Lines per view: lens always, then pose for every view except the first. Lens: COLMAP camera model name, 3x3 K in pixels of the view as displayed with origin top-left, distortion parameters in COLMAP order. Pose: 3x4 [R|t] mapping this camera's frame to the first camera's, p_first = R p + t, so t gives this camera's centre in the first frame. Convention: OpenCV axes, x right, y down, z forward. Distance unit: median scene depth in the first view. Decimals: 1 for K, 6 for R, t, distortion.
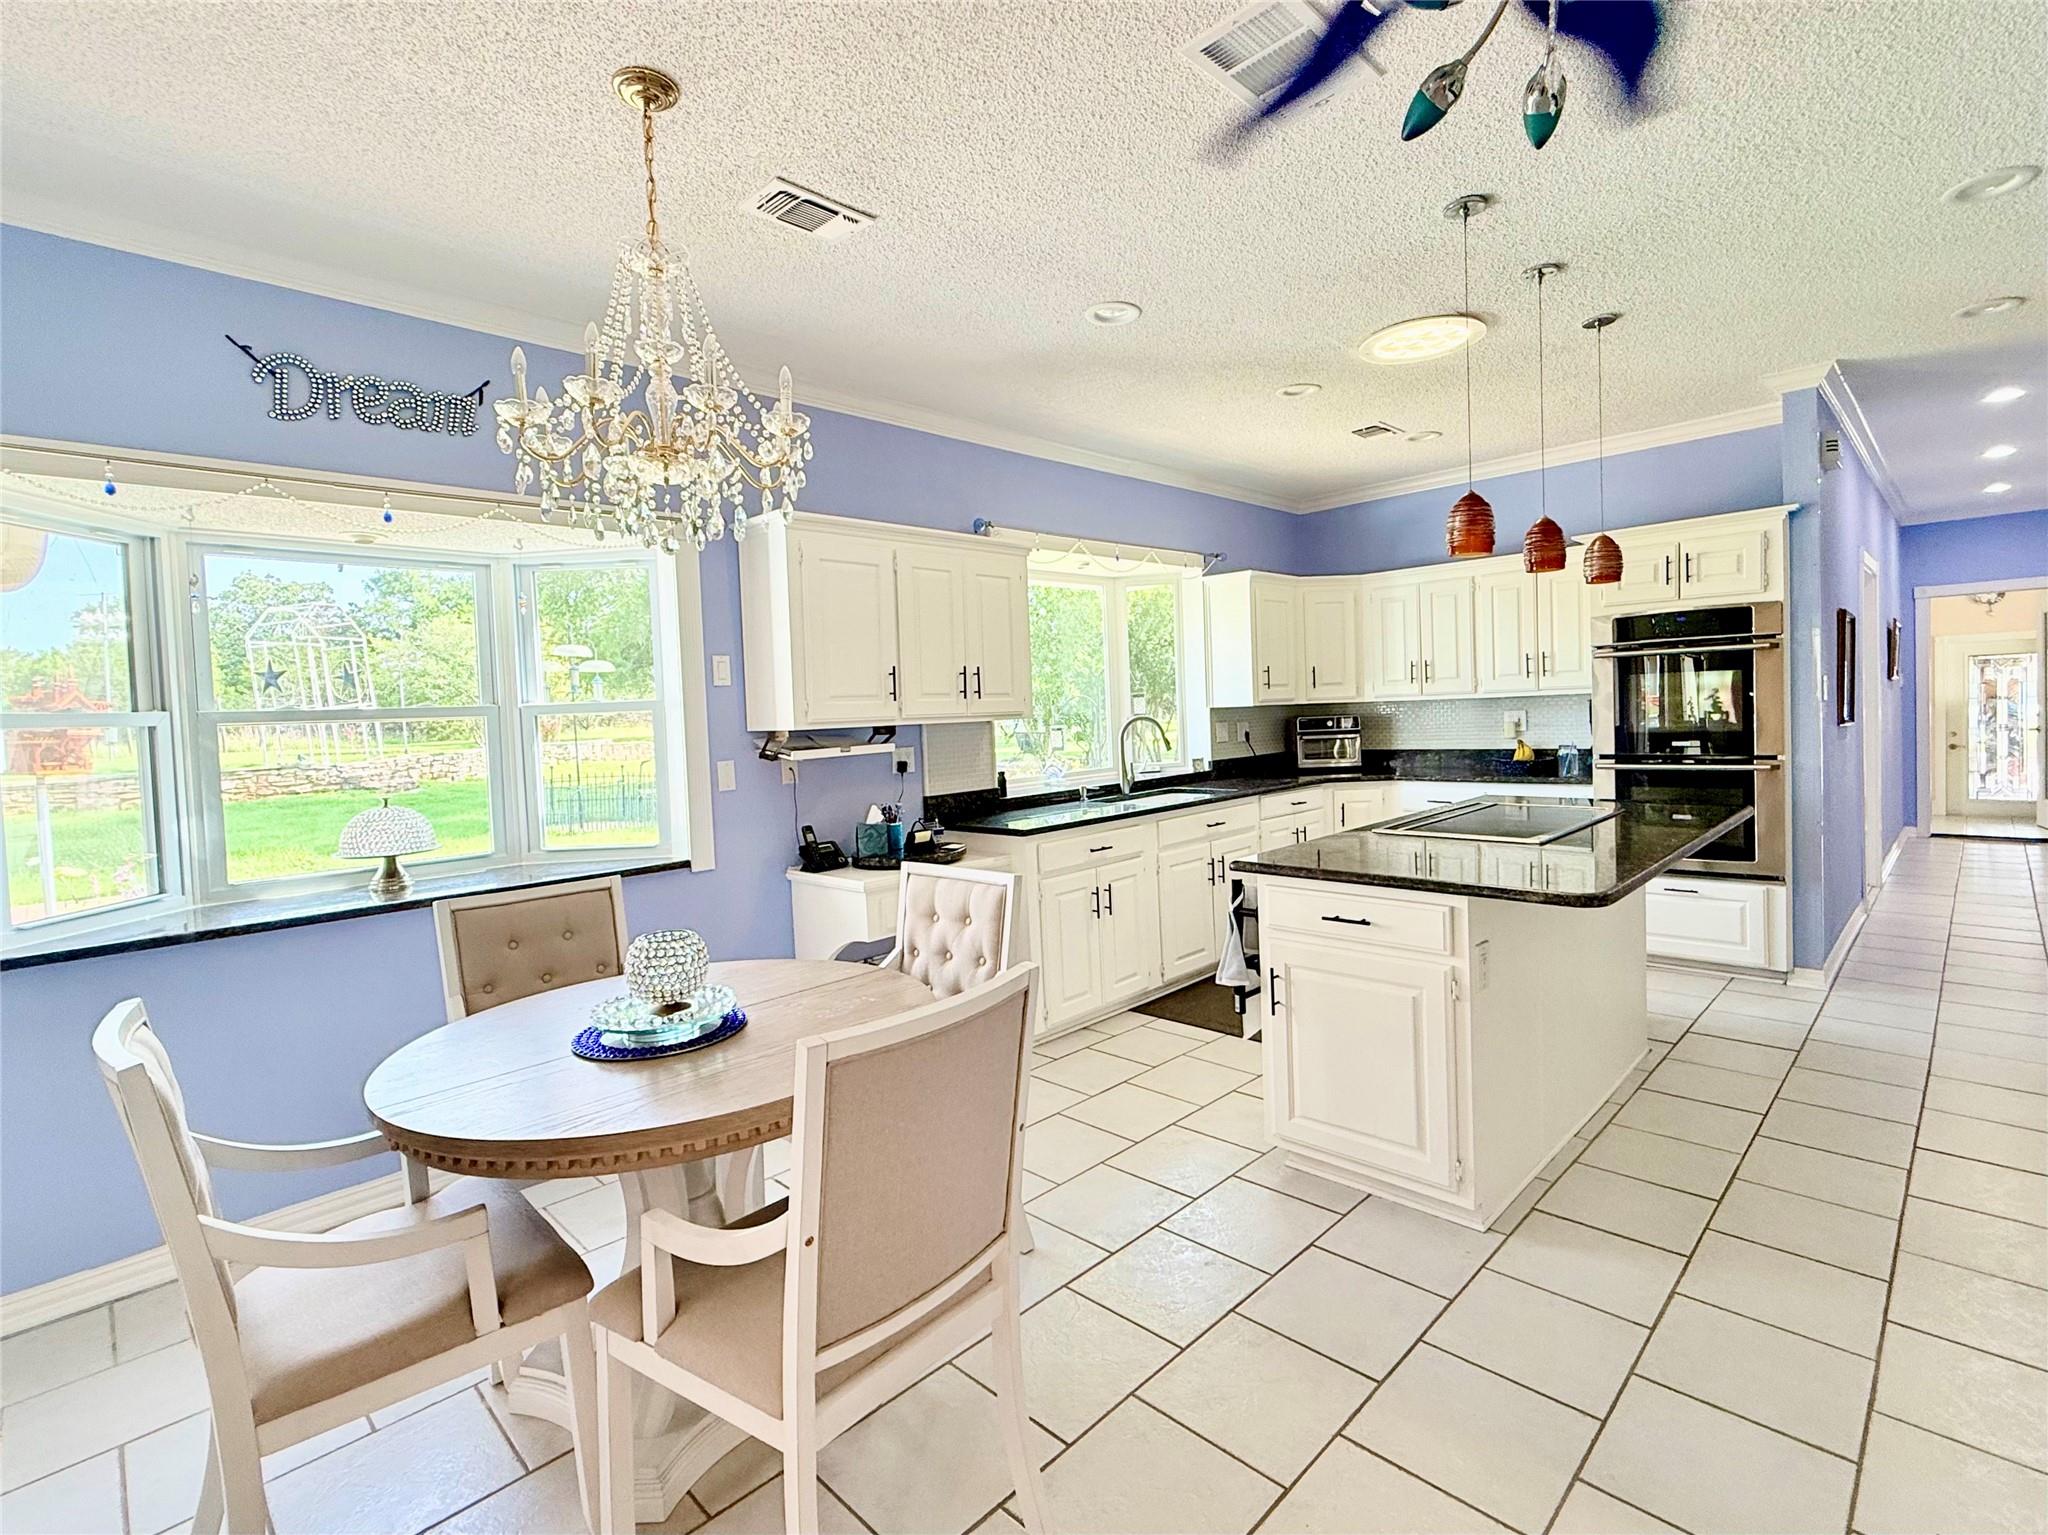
lens RADIAL K [[969.1, 0, 1028.4], [0, 969.1, 740.3], [0, 0, 1]] dist [0.000750, -0.000054]
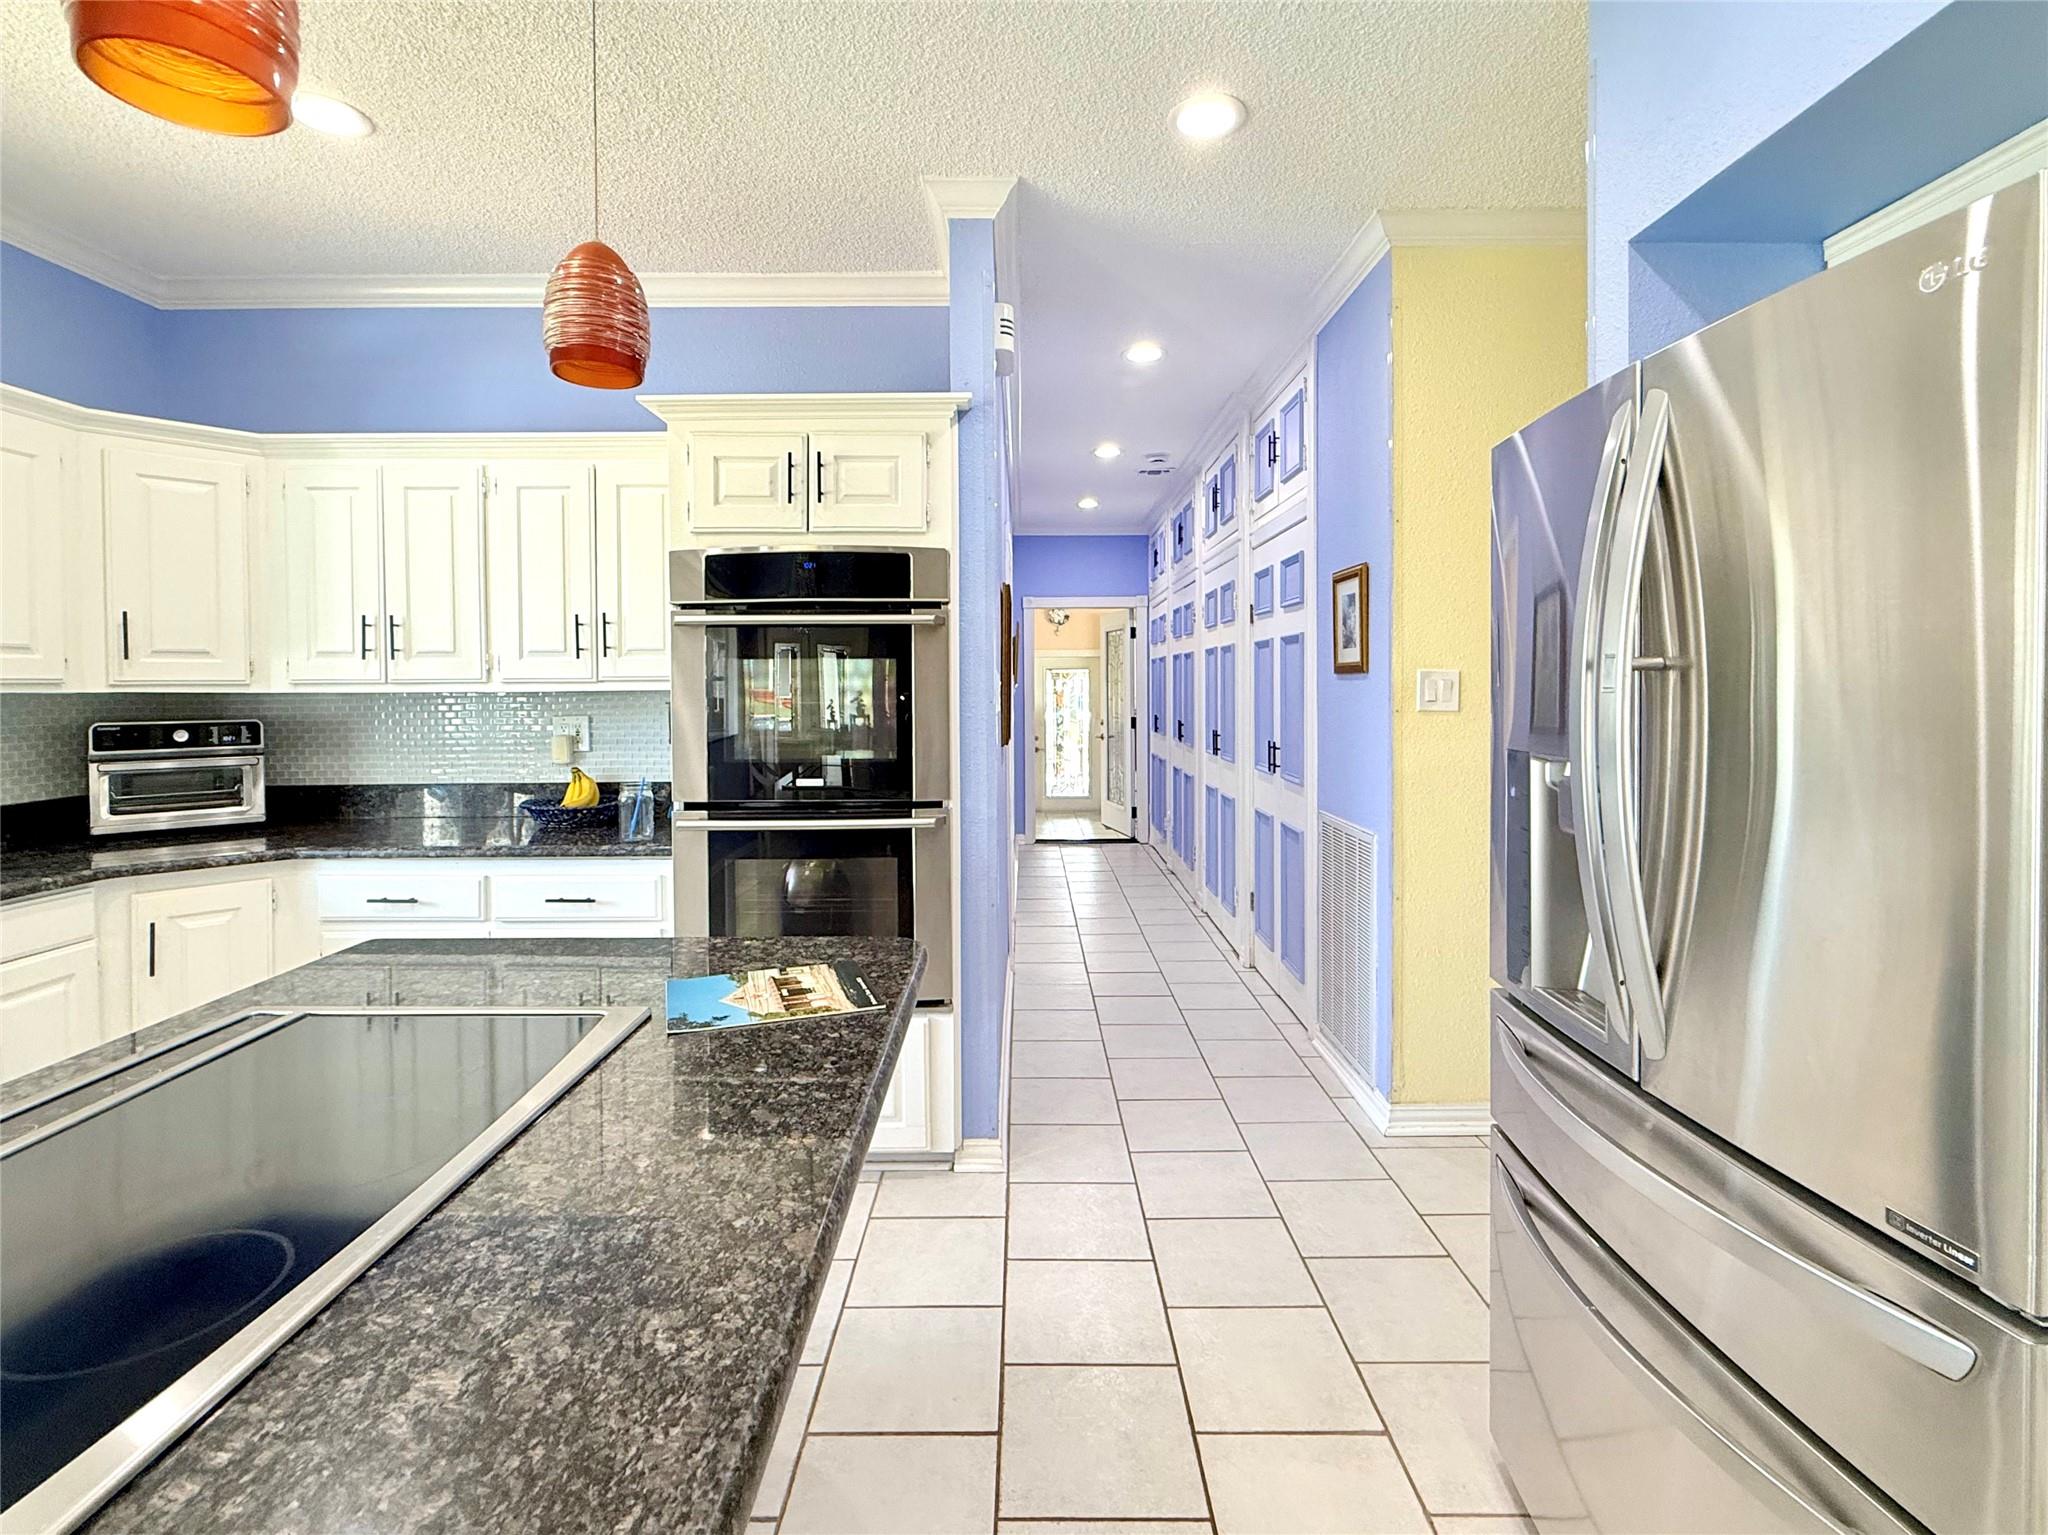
lens RADIAL K [[969.1, 0, 1028.4], [0, 969.1, 740.3], [0, 0, 1]] dist [0.000750, -0.000054]
pose [[0.704353, -0.001983, 0.709847, 0.287467], [-0.001876, 0.999987, 0.004654, -0.019683], [-0.709847, -0.004609, 0.704340, 0.405506]]
